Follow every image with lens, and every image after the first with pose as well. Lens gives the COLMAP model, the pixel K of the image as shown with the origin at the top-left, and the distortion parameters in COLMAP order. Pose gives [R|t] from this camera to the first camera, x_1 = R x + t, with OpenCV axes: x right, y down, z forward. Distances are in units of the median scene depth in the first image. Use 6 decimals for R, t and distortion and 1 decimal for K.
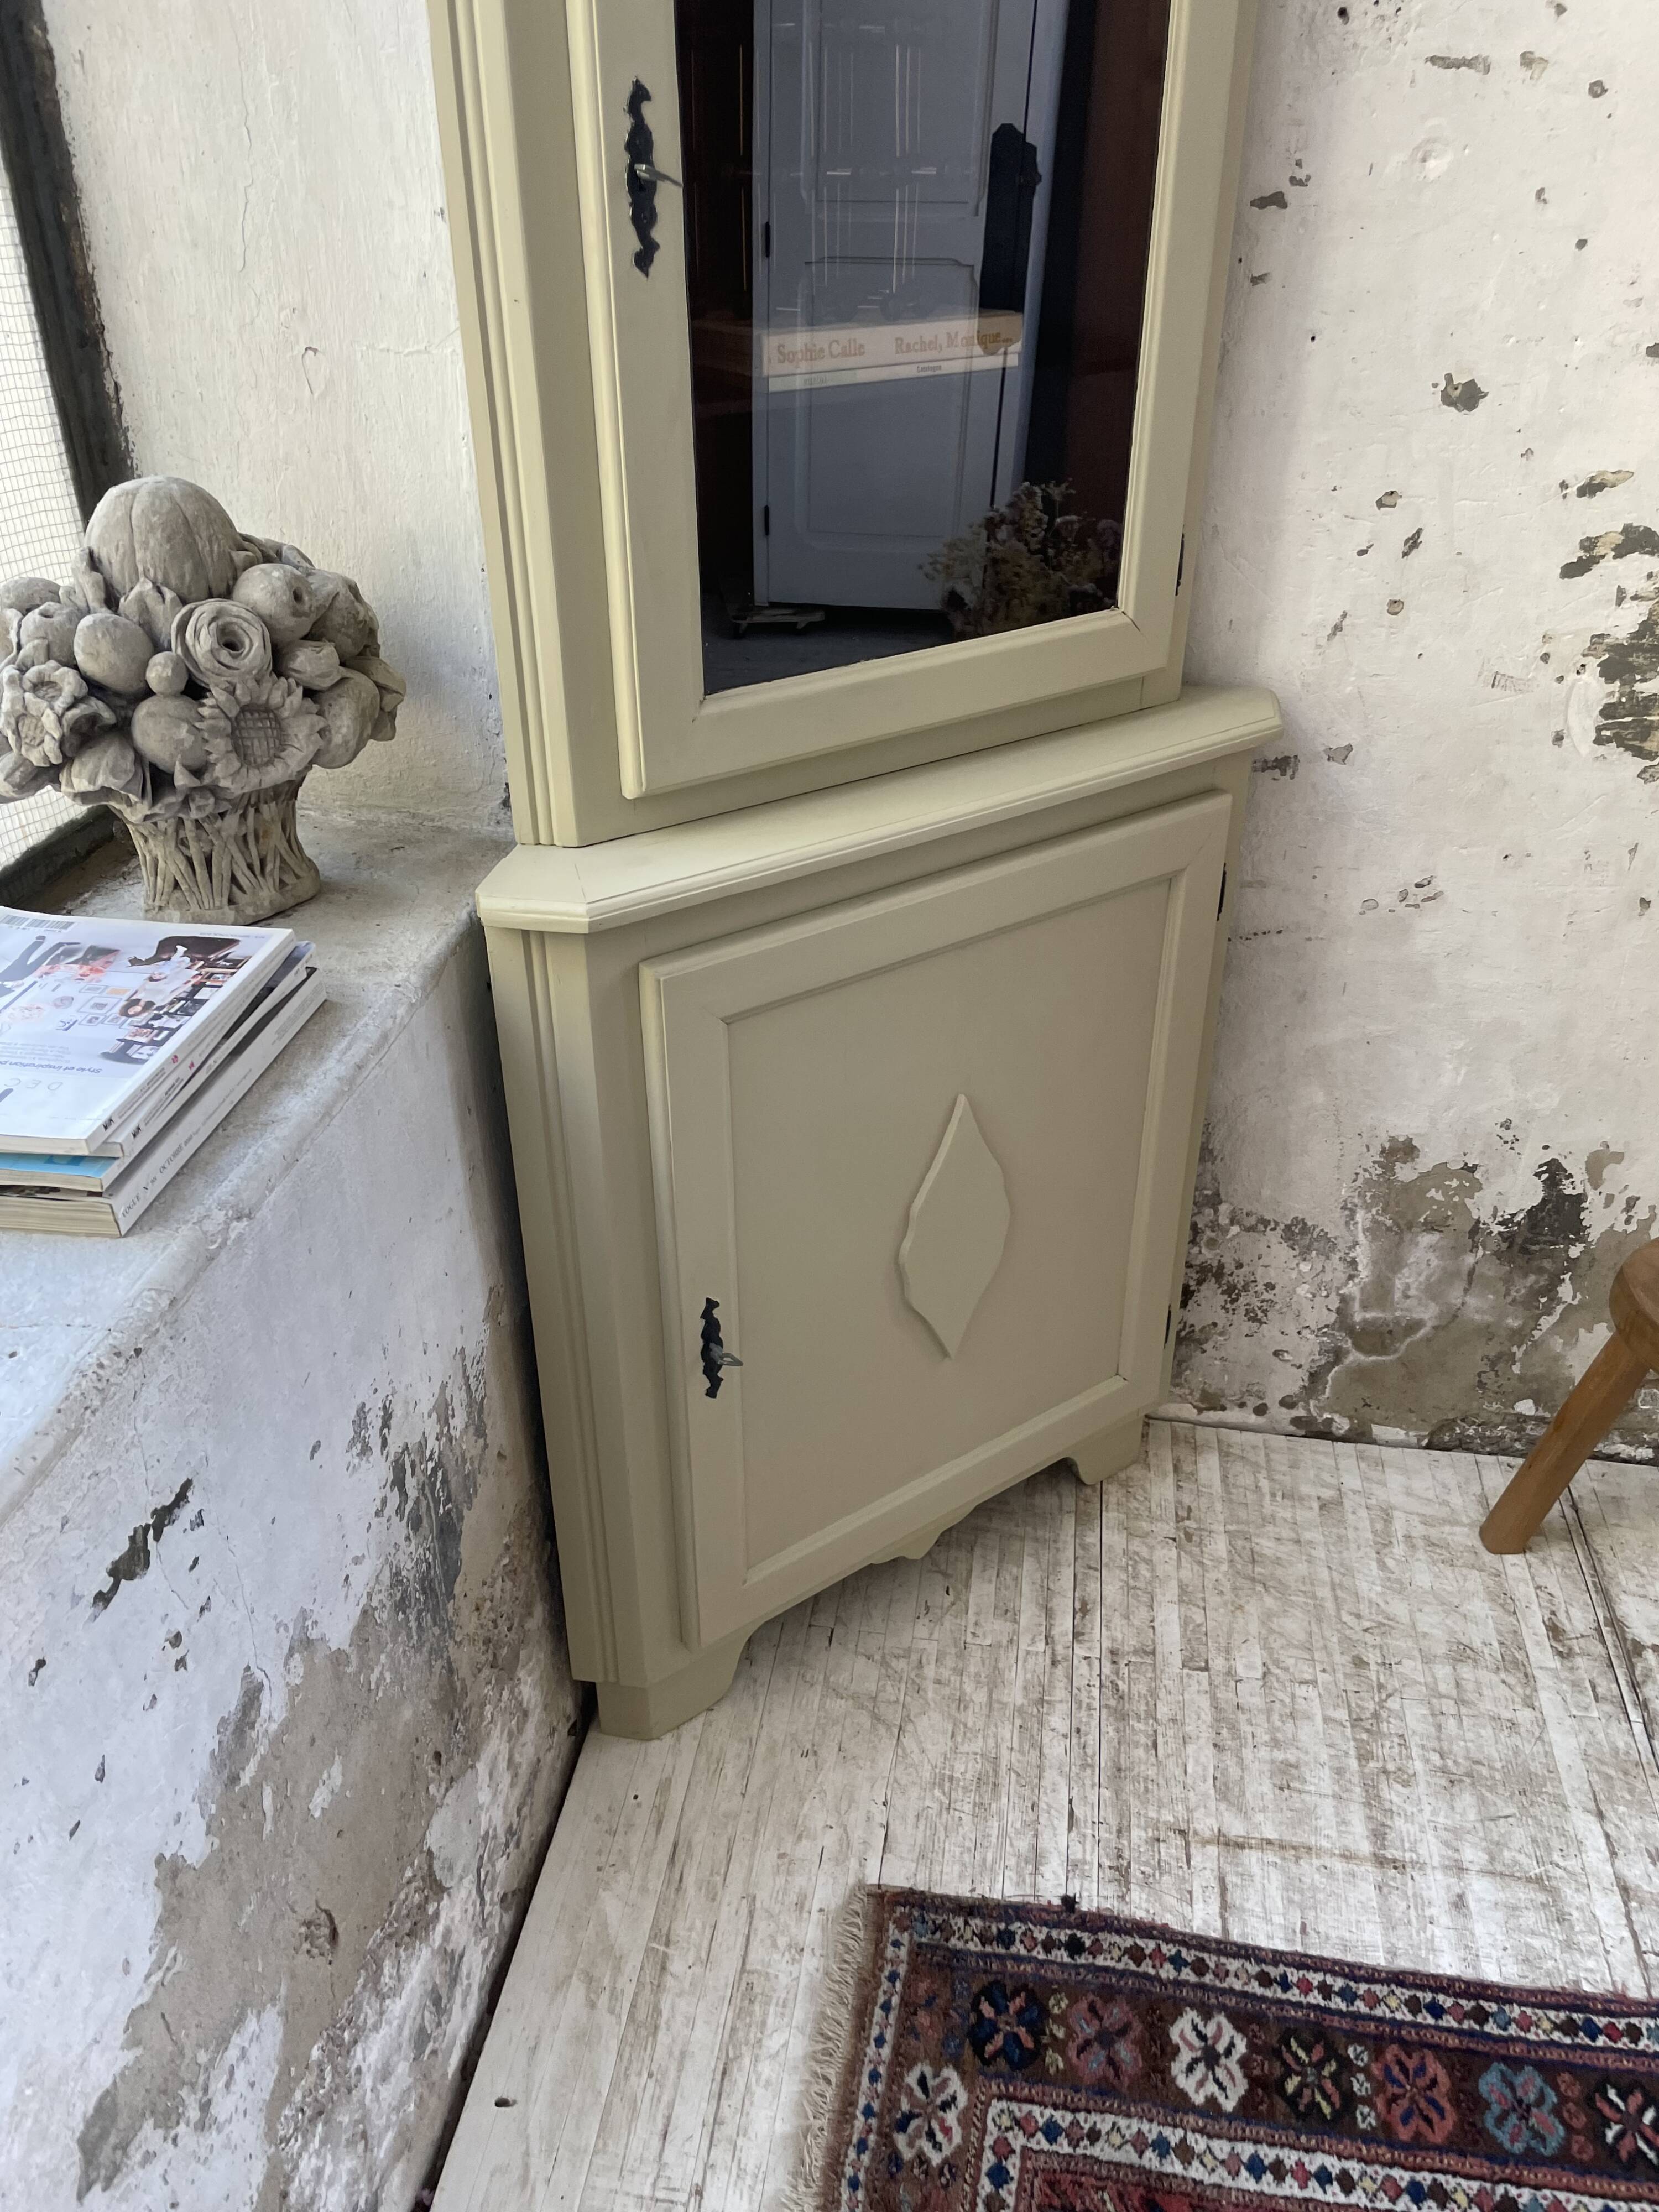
lens RADIAL K [[1679.0, 0, 848.0], [0, 1679.0, 1109.3], [0, 0, 1]] dist [0.083536, -0.113673]
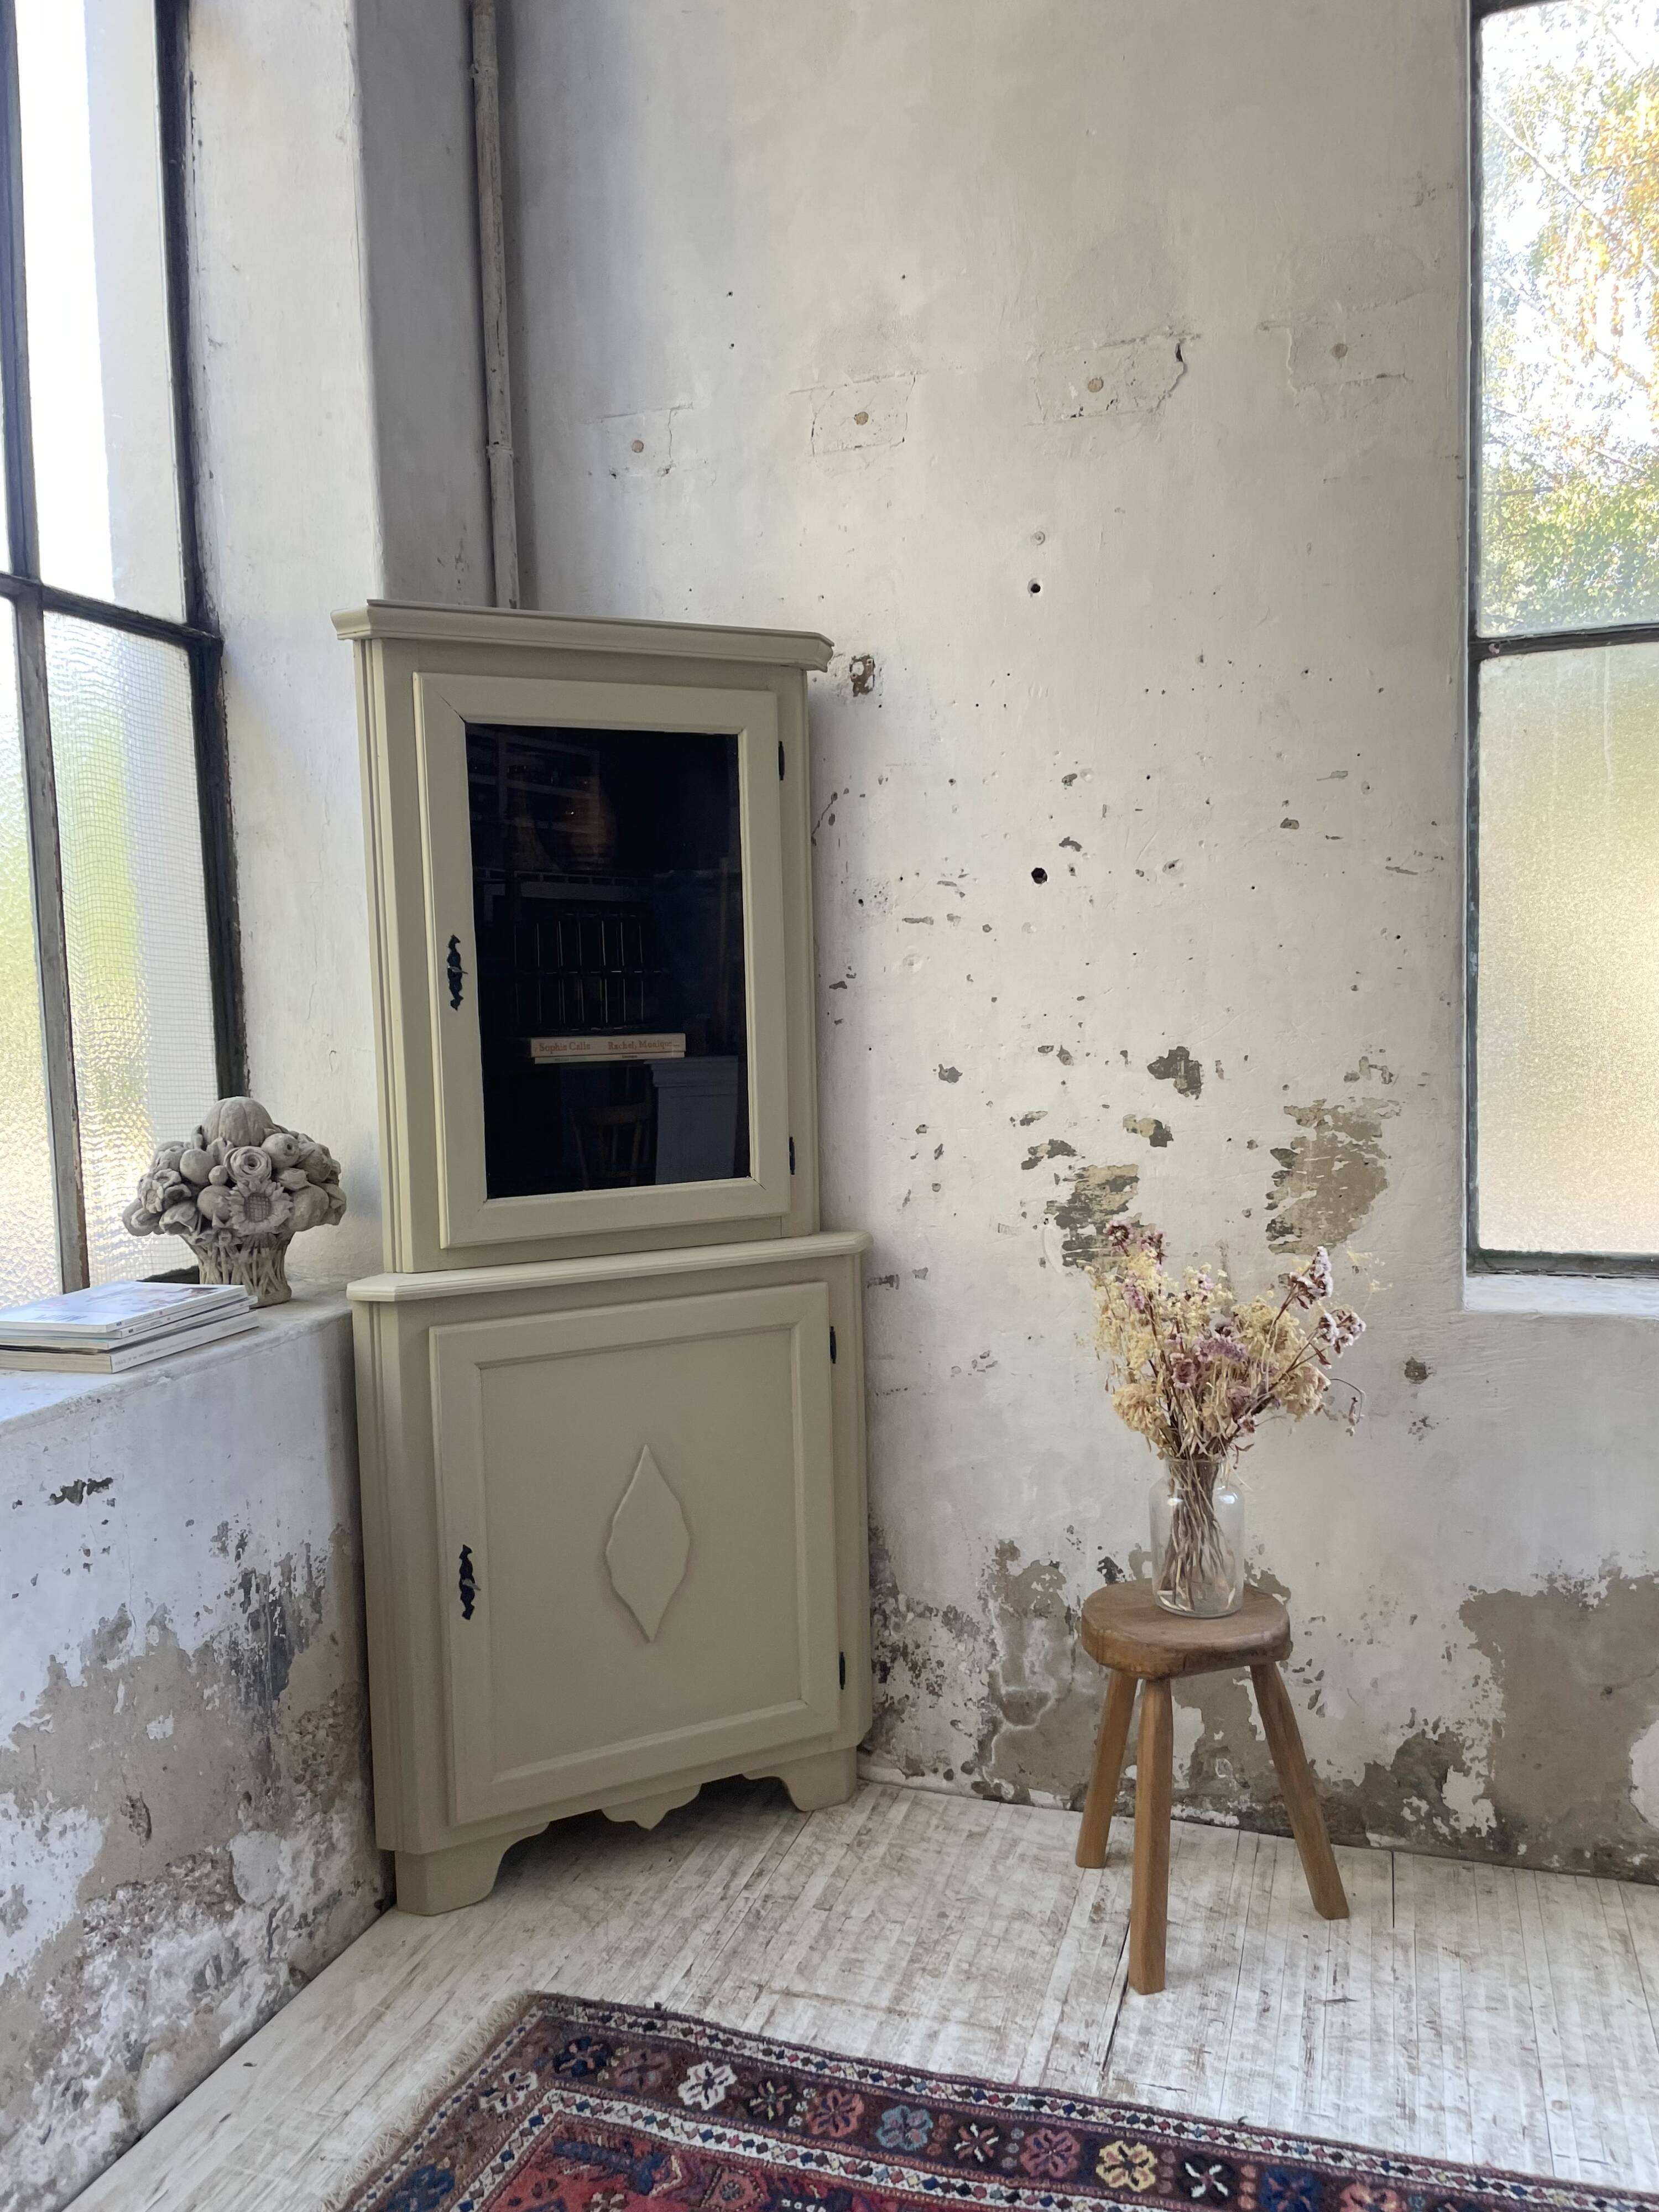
lens RADIAL K [[1666.9, 0, 838.8], [0, 1666.9, 1122.1], [0, 0, 1]] dist [0.087187, -0.119443]
pose [[0.984508, -0.014483, -0.174740, 0.542429], [-0.064093, 0.897890, -0.435529, 0.407827], [0.163206, 0.439981, 0.883052, -0.571819]]
